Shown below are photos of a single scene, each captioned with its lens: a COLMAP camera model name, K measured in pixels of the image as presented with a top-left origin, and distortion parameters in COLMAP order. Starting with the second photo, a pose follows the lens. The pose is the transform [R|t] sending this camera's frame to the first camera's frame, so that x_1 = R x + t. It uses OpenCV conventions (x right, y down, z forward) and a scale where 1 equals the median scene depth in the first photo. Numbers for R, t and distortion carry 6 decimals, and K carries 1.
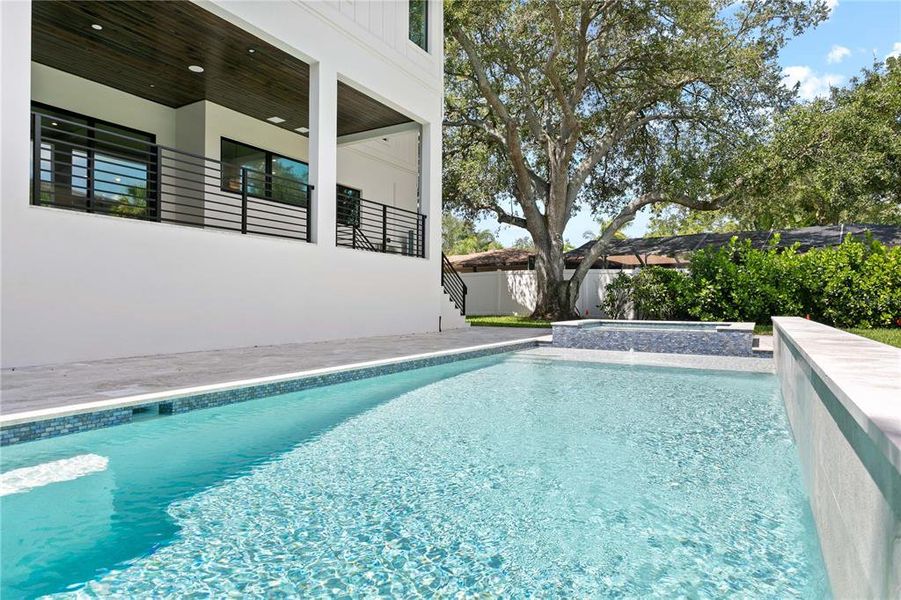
lens RADIAL K [[541.6, 0, 430.0], [0, 541.6, 314.4], [0, 0, 1]] dist [-0.008789, 0.011587]
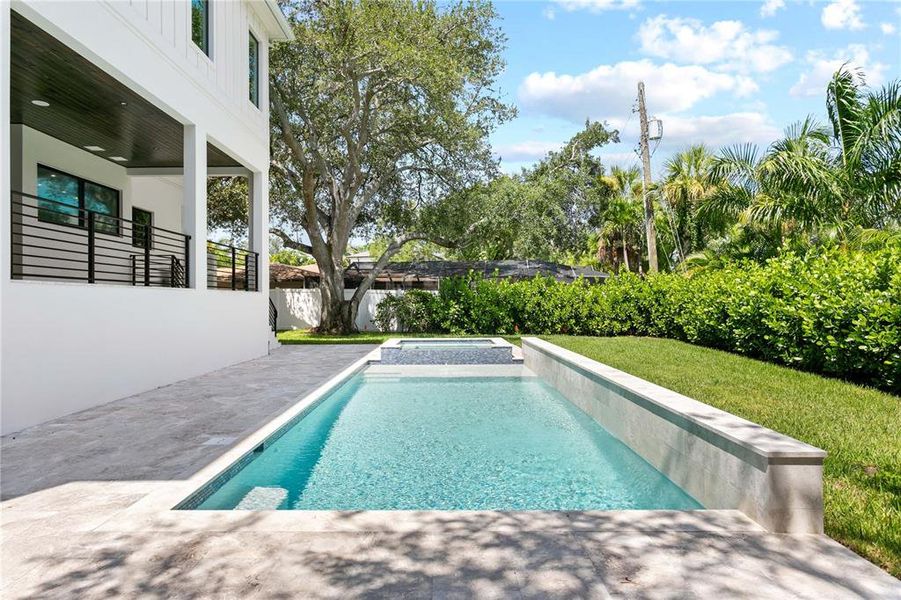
lens RADIAL K [[541.6, 0, 430.0], [0, 541.6, 314.4], [0, 0, 1]] dist [-0.008789, 0.011587]
pose [[0.859530, -0.025013, 0.510473, -0.222436], [0.020371, 0.999685, 0.014683, -0.050991], [-0.510680, -0.002222, 0.859768, -0.123475]]
